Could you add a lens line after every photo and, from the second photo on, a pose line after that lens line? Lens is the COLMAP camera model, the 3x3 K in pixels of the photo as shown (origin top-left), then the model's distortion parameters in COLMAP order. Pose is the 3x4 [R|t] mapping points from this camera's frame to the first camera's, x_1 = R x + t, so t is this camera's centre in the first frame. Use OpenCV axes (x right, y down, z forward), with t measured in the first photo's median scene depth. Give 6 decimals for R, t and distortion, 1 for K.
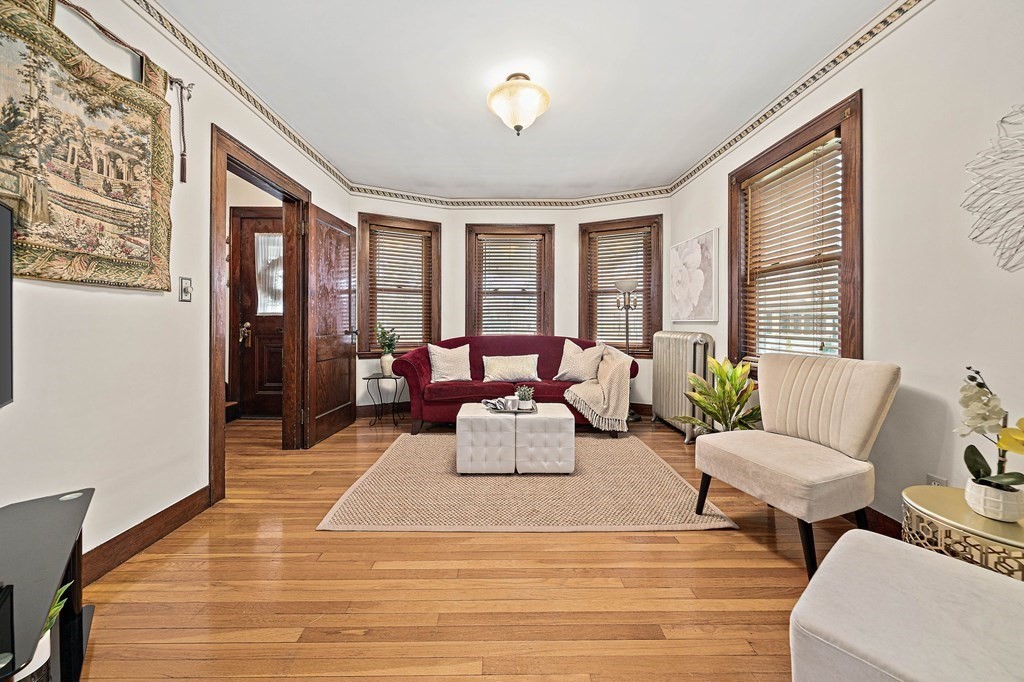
lens RADIAL K [[354.8, 0, 509.8], [0, 354.8, 337.5], [0, 0, 1]] dist [0.000910, 0.000038]
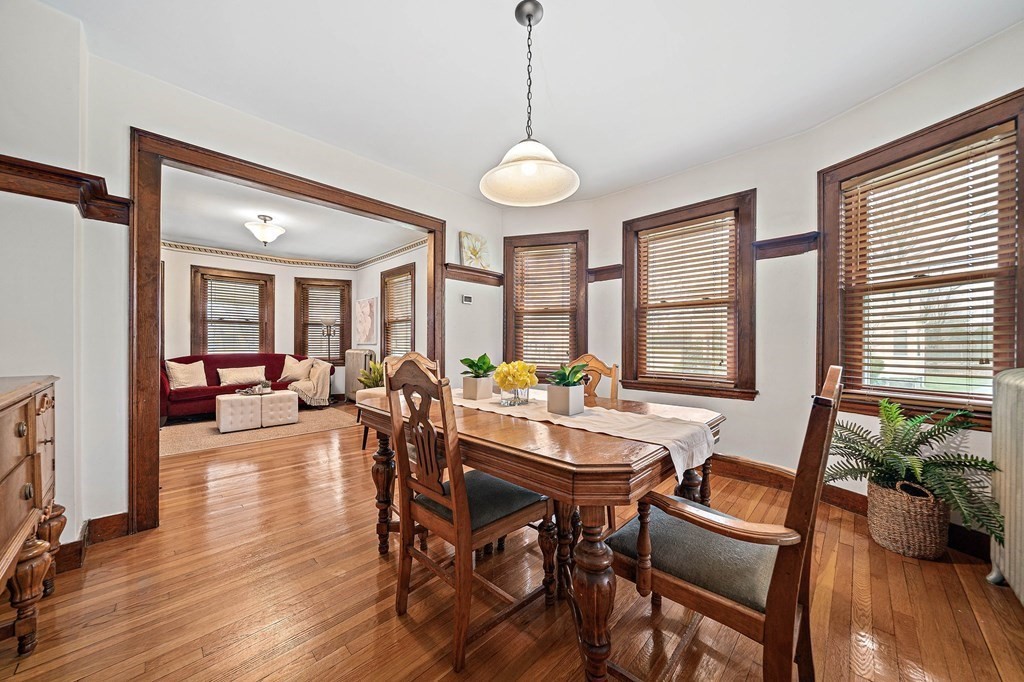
lens RADIAL K [[354.8, 0, 509.8], [0, 354.8, 337.5], [0, 0, 1]] dist [0.000910, 0.000038]
pose [[0.712382, 0.013345, 0.701665, -0.244682], [0.028255, 0.998463, -0.047677, 0.031053], [-0.701223, 0.053790, 0.710910, -0.822802]]
